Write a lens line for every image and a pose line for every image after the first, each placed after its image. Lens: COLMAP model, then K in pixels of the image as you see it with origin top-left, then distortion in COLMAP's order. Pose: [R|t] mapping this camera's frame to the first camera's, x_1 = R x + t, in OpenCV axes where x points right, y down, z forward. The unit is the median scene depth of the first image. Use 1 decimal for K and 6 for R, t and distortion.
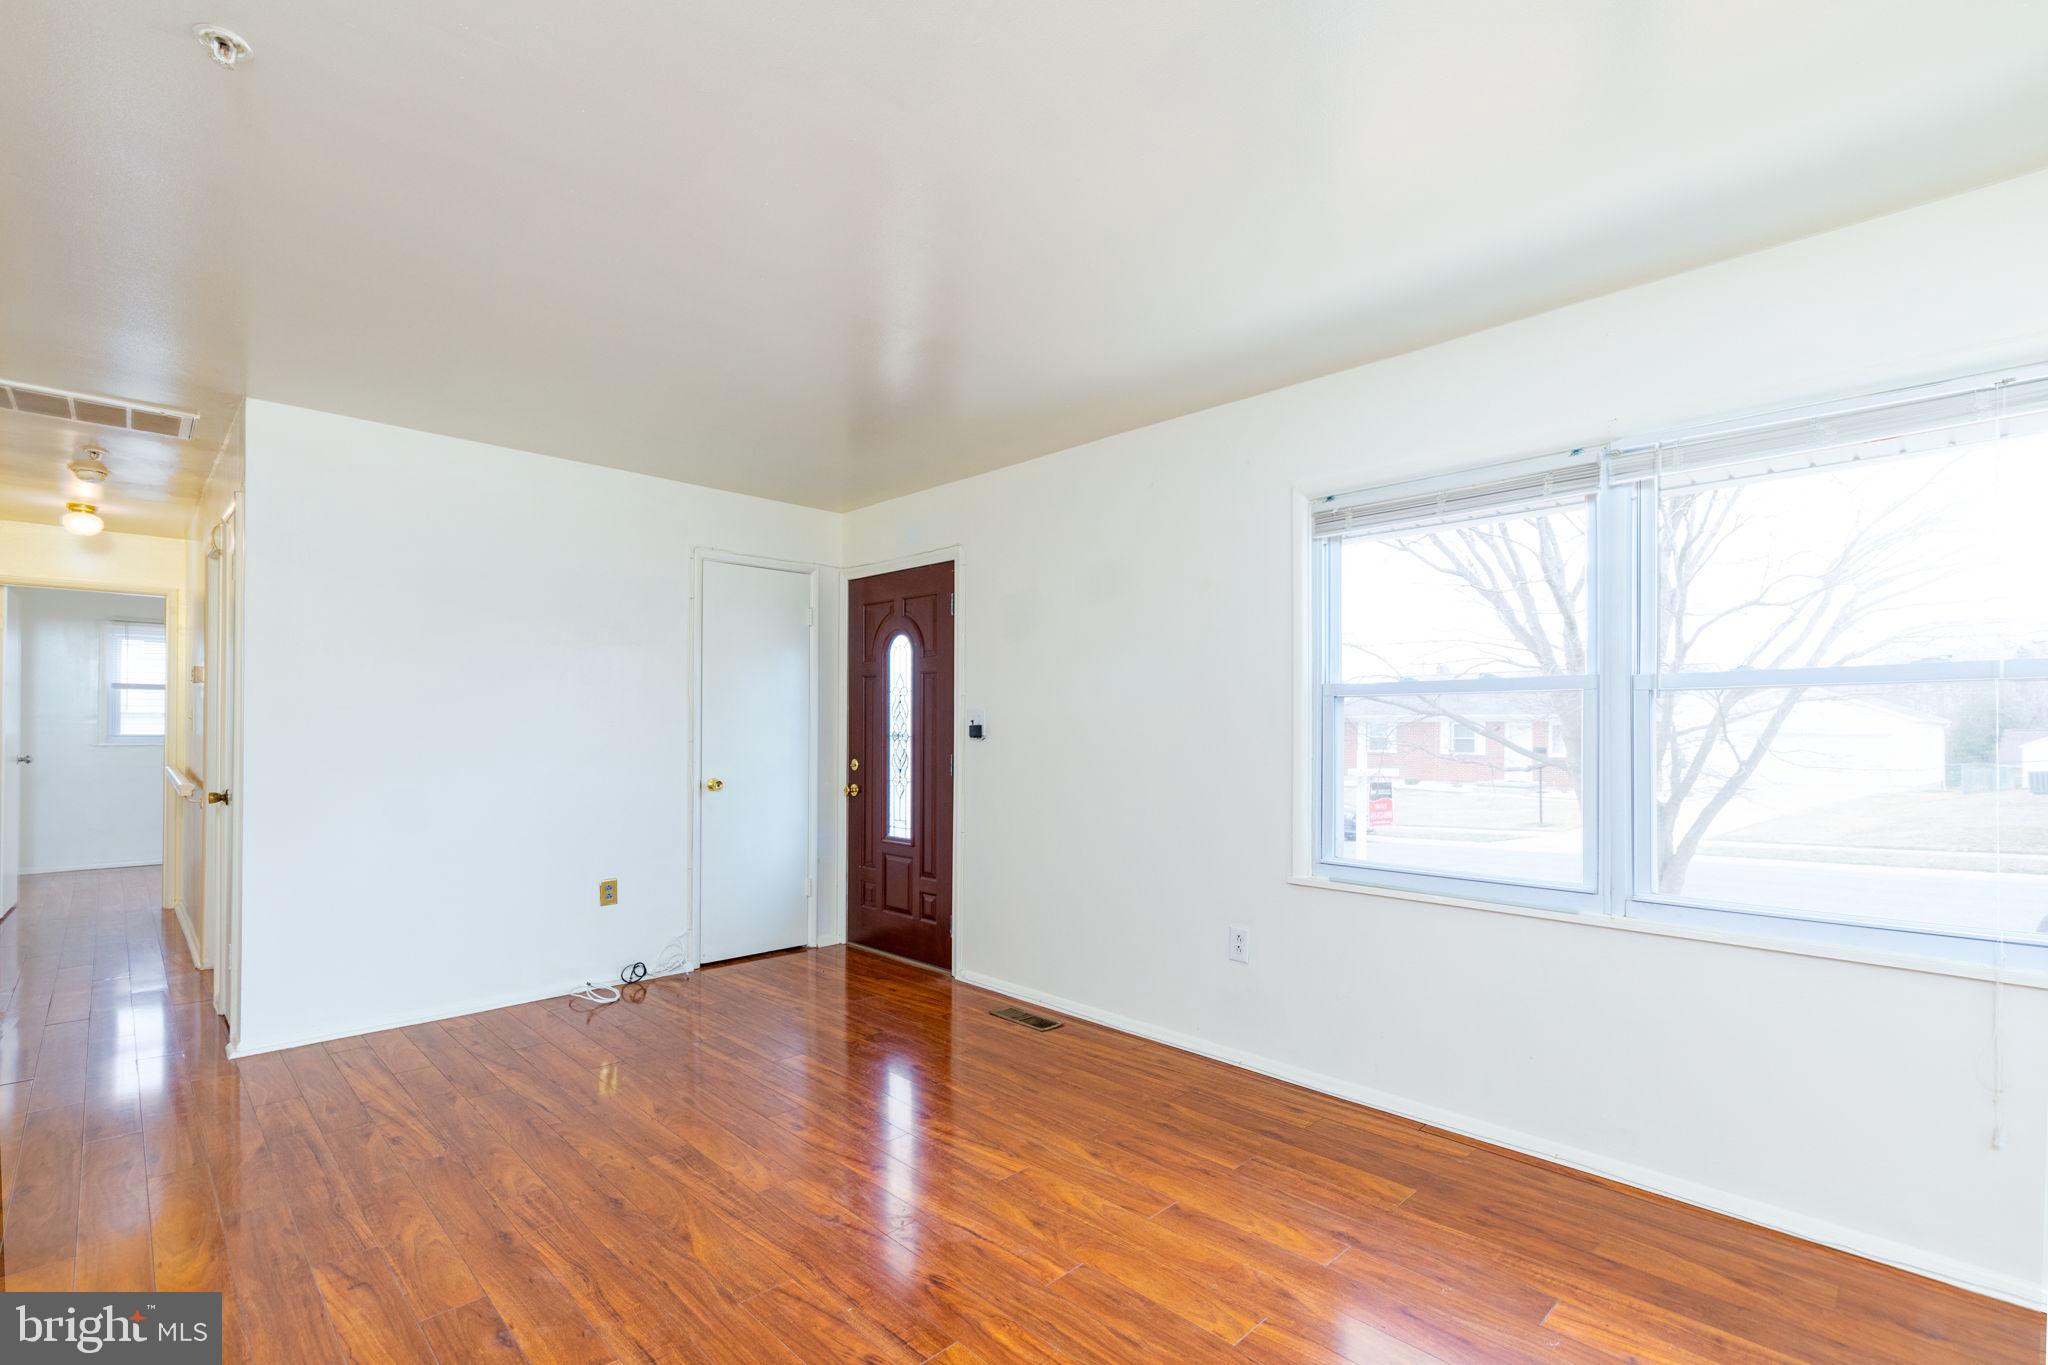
lens RADIAL K [[932.0, 0, 1019.3], [0, 932.0, 725.9], [0, 0, 1]] dist [0.004907, -0.000571]
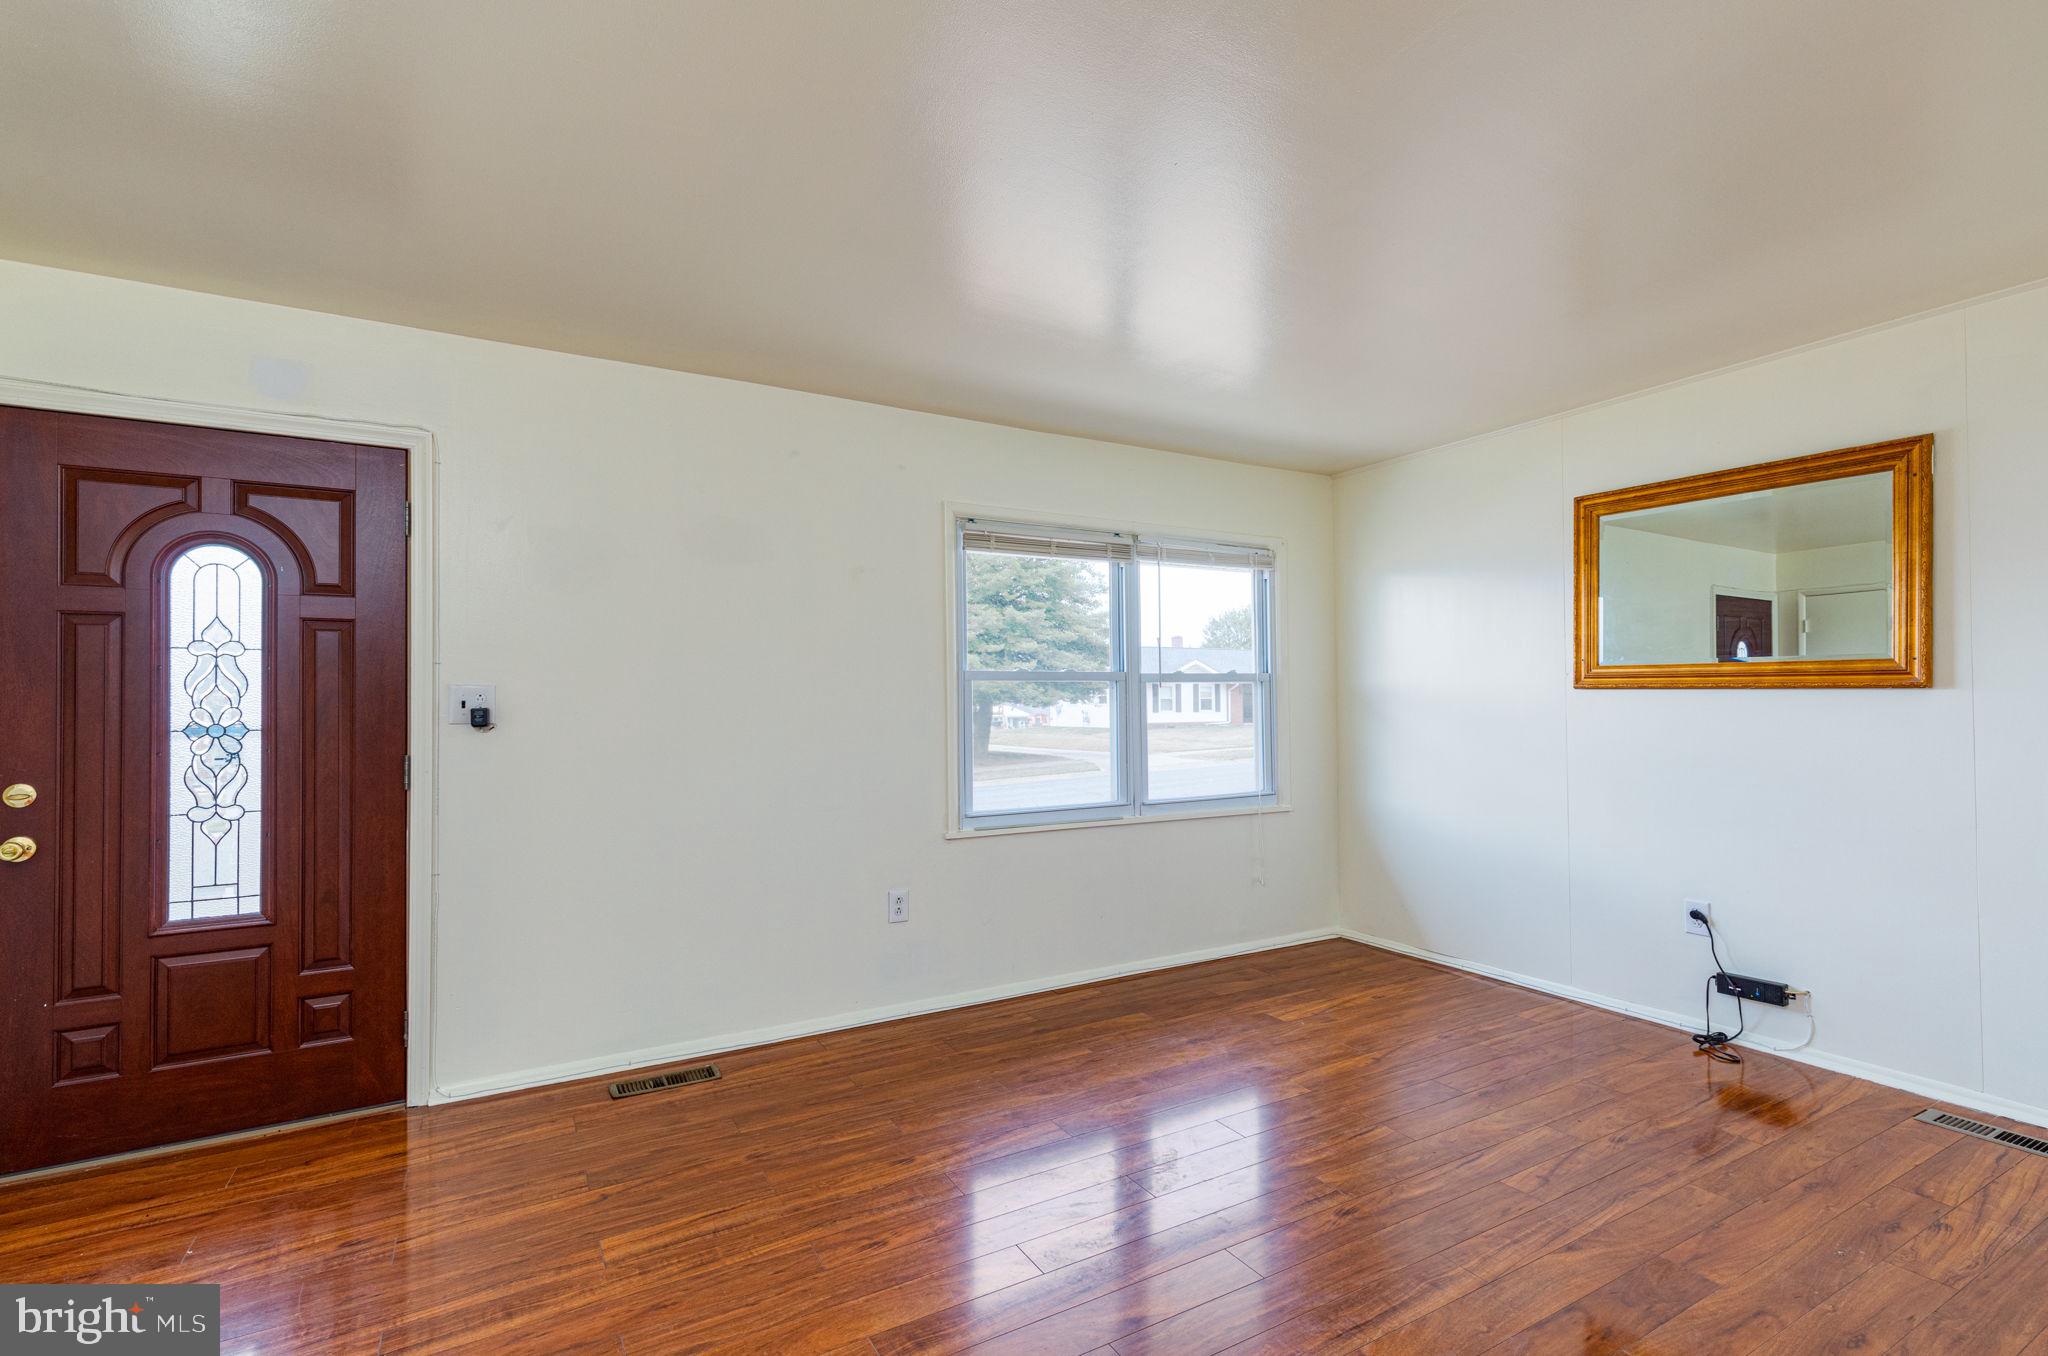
lens RADIAL K [[962.6, 0, 1011.4], [0, 962.6, 684.2], [0, 0, 1]] dist [0.009233, -0.000761]
pose [[0.238338, 0.014842, 0.971069, -1.000742], [0.006102, 0.999841, -0.016780, -0.006521], [-0.971163, 0.009925, 0.238209, 0.726332]]
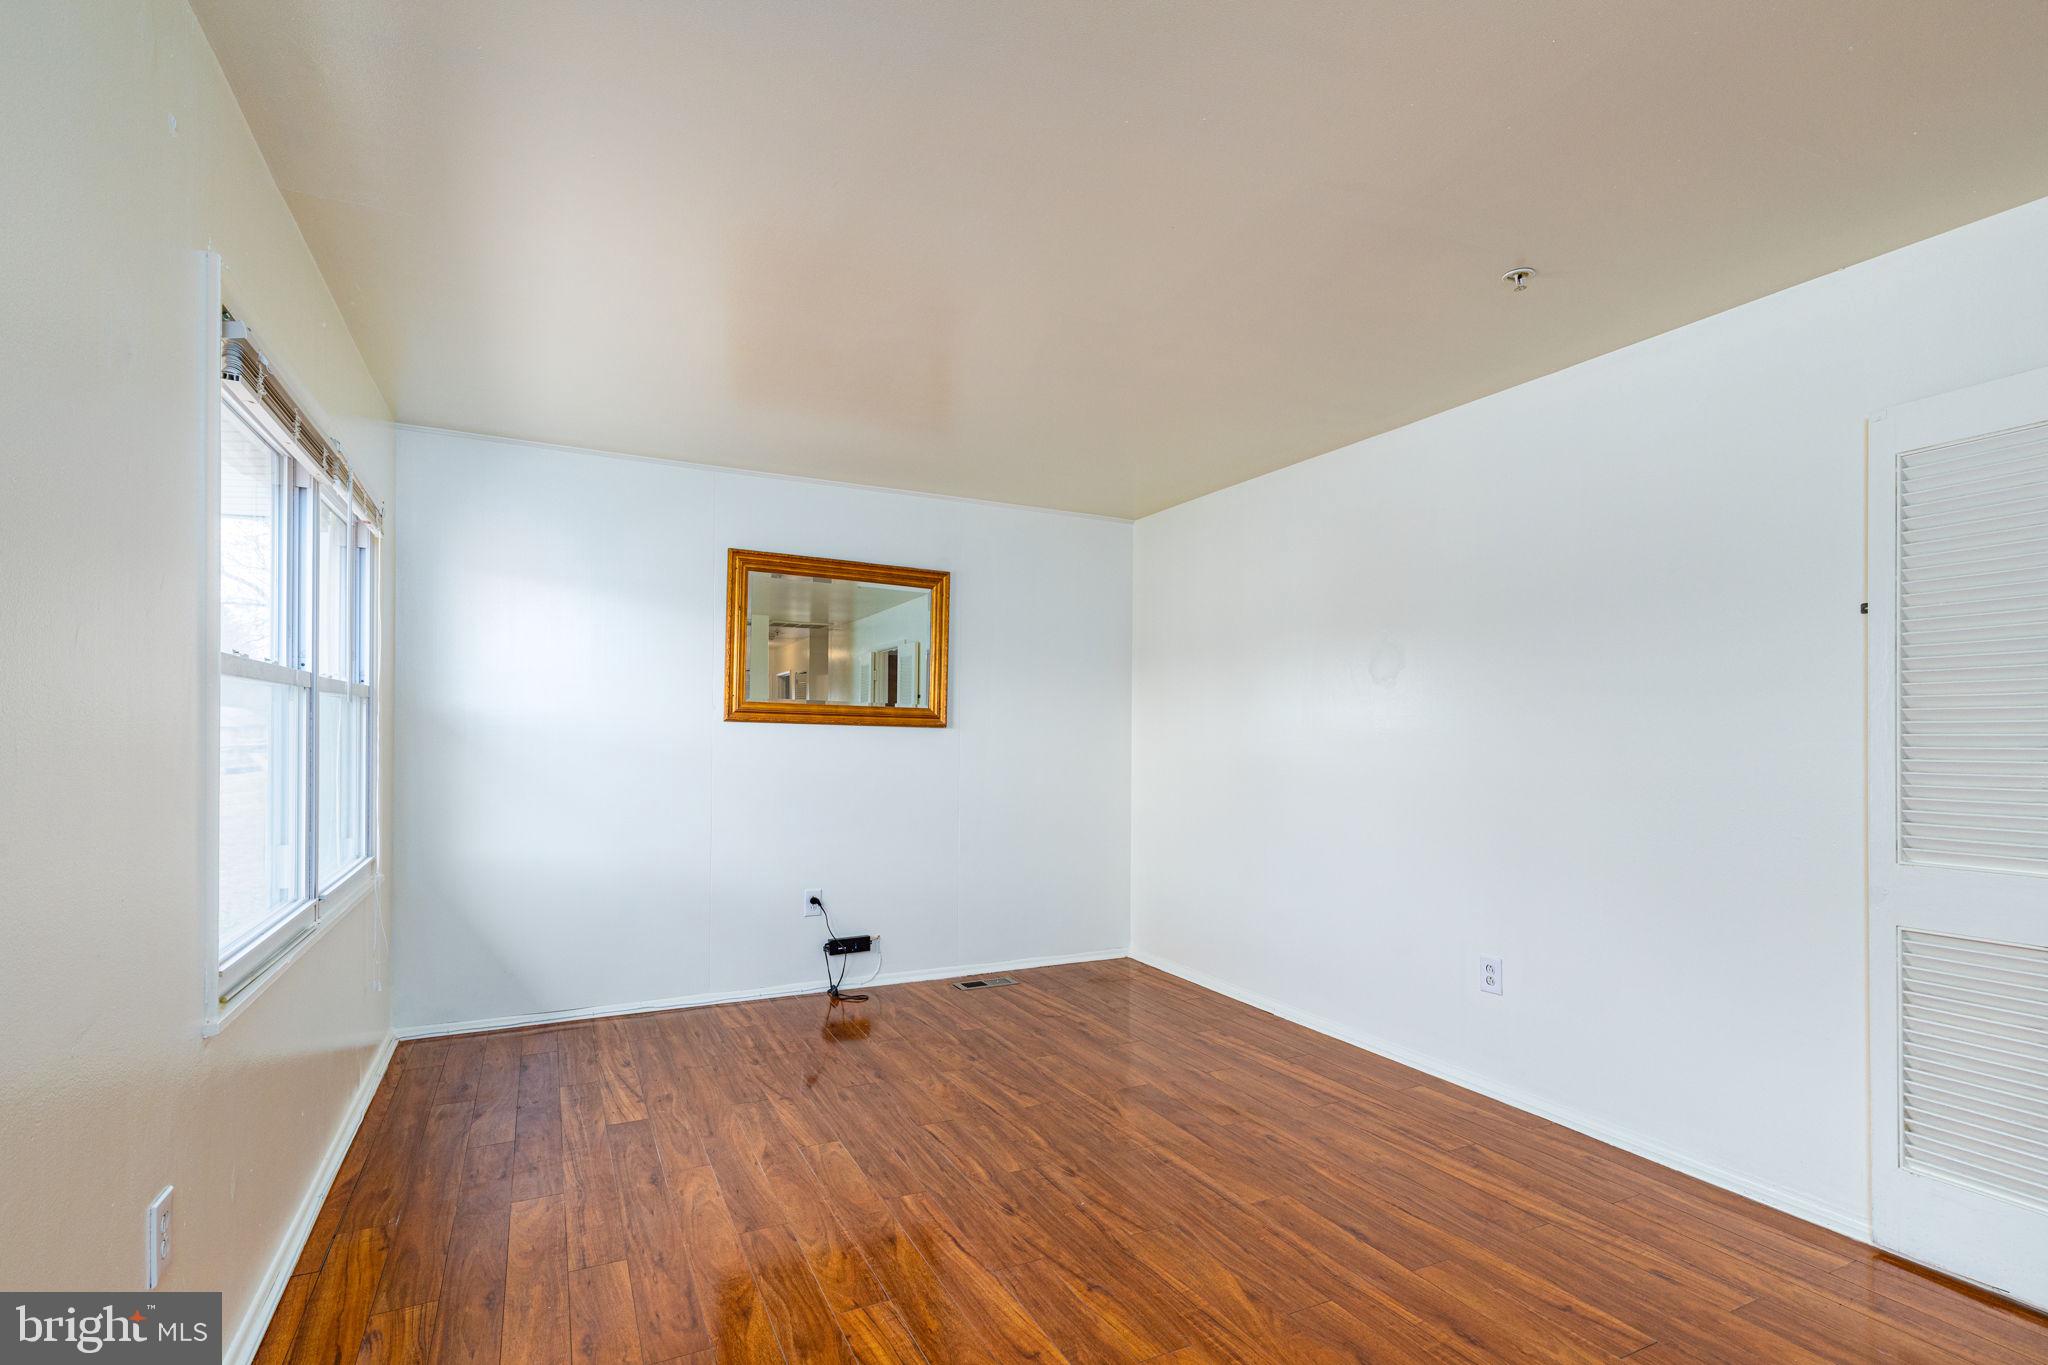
lens RADIAL K [[932.0, 0, 1033.9], [0, 932.0, 732.6], [0, 0, 1]] dist [0.004907, -0.000571]
pose [[-0.961613, -0.009491, 0.274246, -0.322757], [-0.010931, 0.999933, -0.003722, -0.000417], [-0.274192, -0.006577, -0.961652, 1.577951]]
